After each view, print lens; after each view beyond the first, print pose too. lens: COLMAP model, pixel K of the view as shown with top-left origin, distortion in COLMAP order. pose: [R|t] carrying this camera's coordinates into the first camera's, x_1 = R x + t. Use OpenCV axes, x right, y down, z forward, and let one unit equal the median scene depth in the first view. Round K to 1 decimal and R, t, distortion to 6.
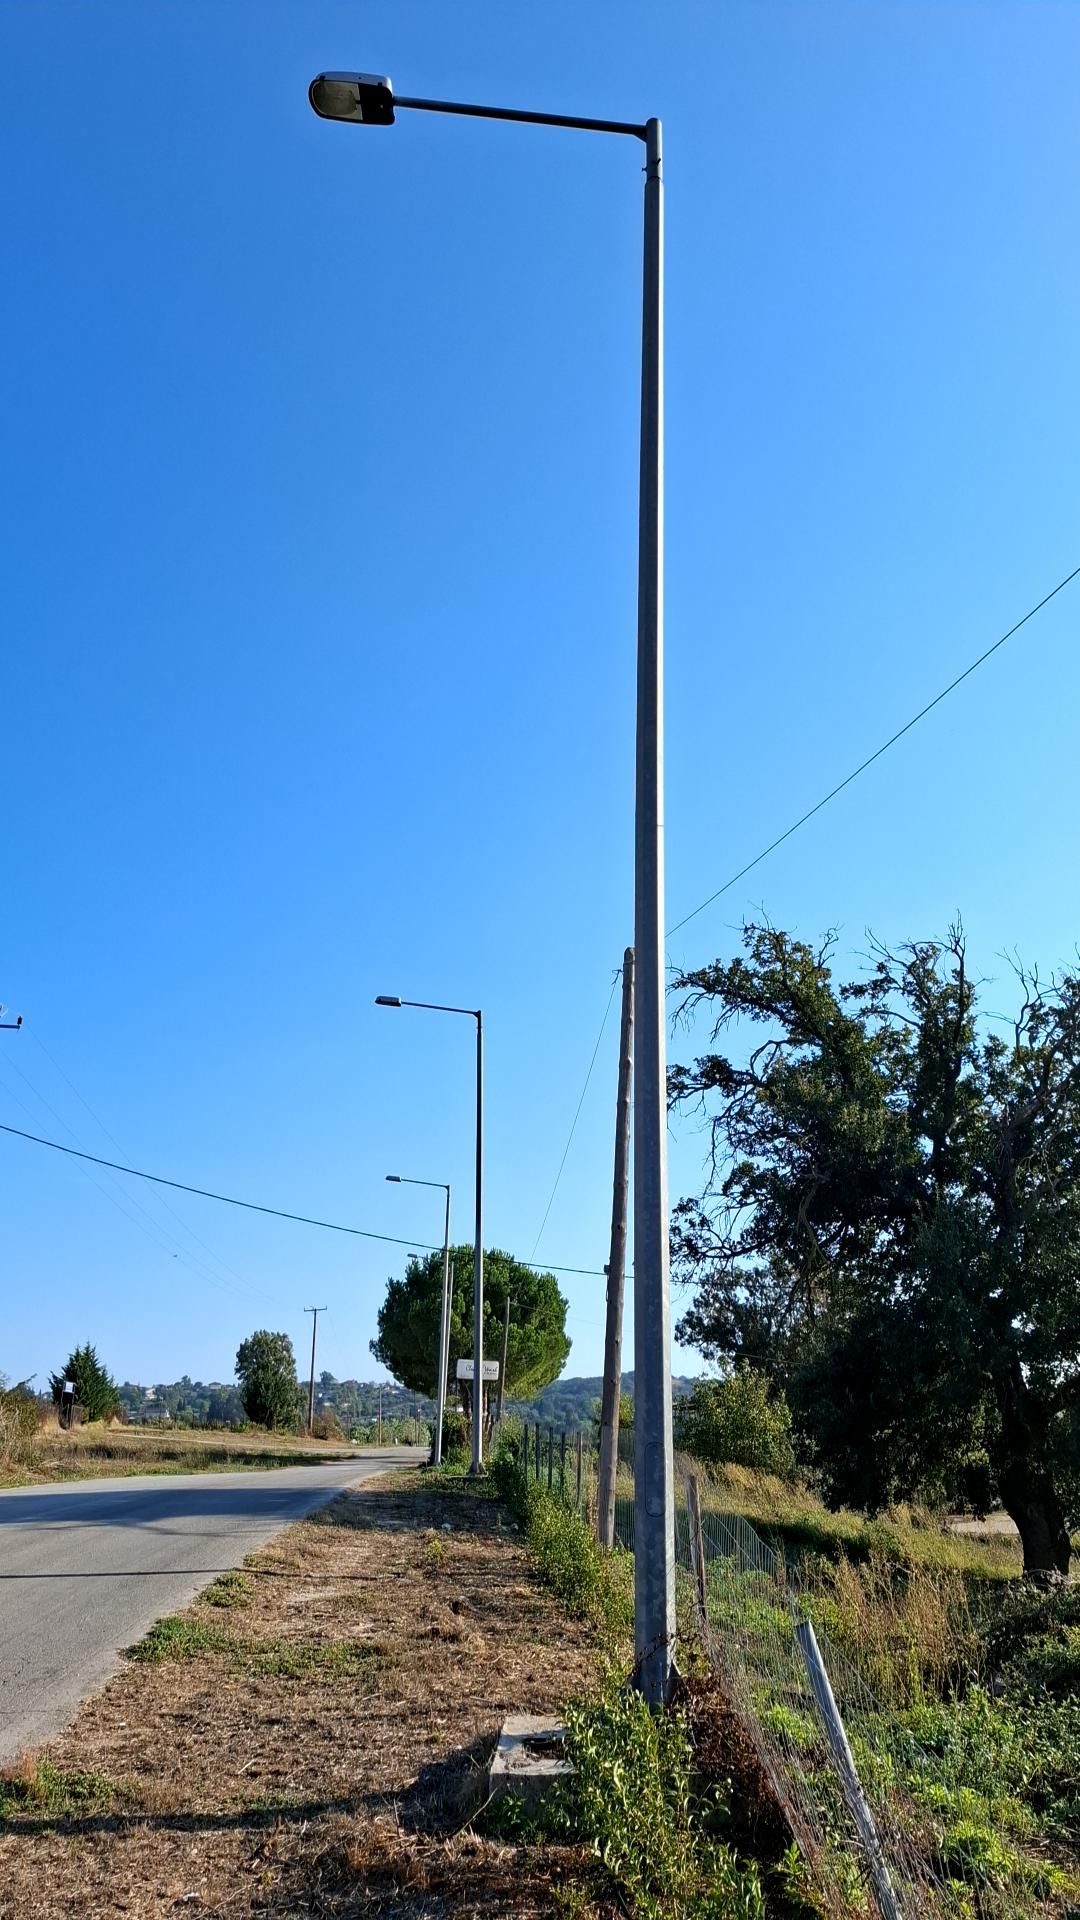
lens RADIAL K [[1318.7, 0, 534.8], [0, 1318.7, 950.8], [0, 0, 1]] dist [0.145033, -0.227006]
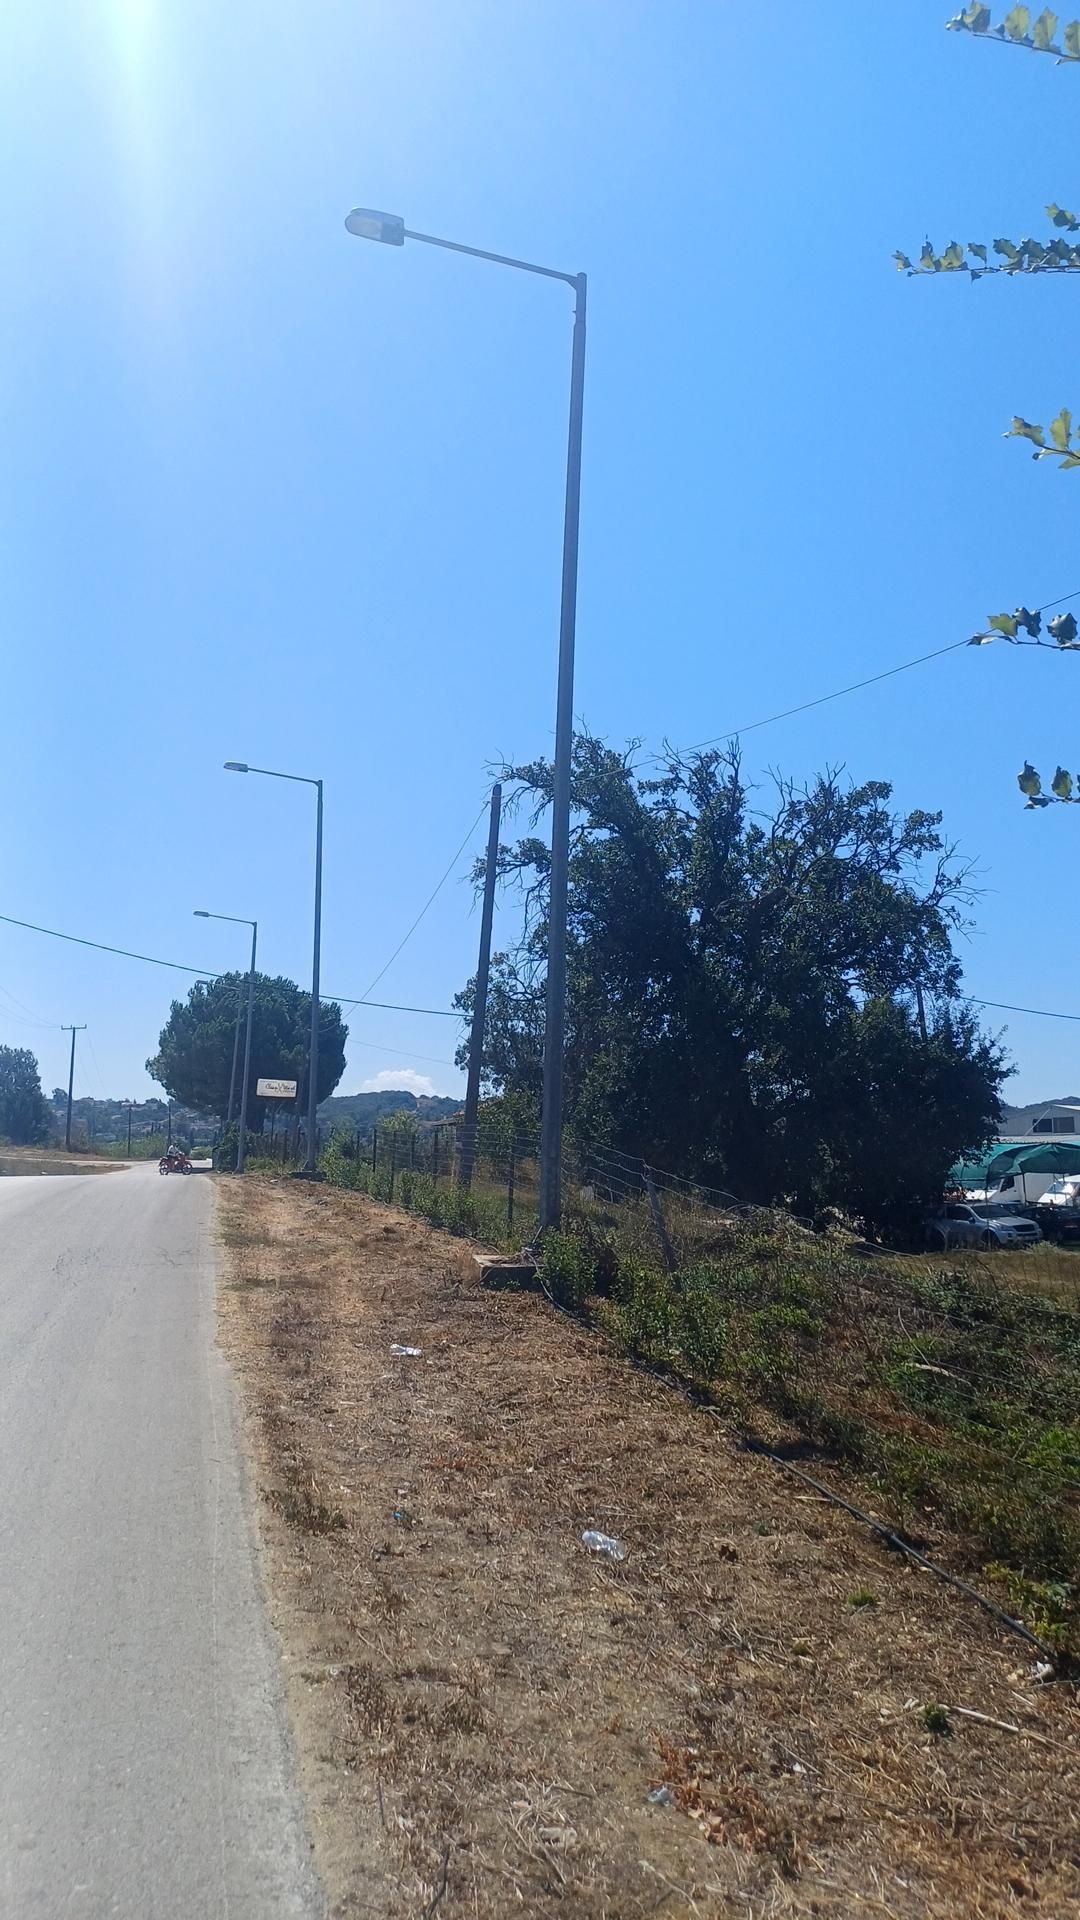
lens RADIAL K [[1407.8, 0, 530.4], [0, 1407.8, 909.4], [0, 0, 1]] dist [0.088619, -0.098495]
pose [[0.984268, 0.034725, 0.173238, -0.080131], [-0.064663, 0.983269, 0.170298, -0.070405], [-0.164426, -0.178821, 0.970045, -0.229212]]
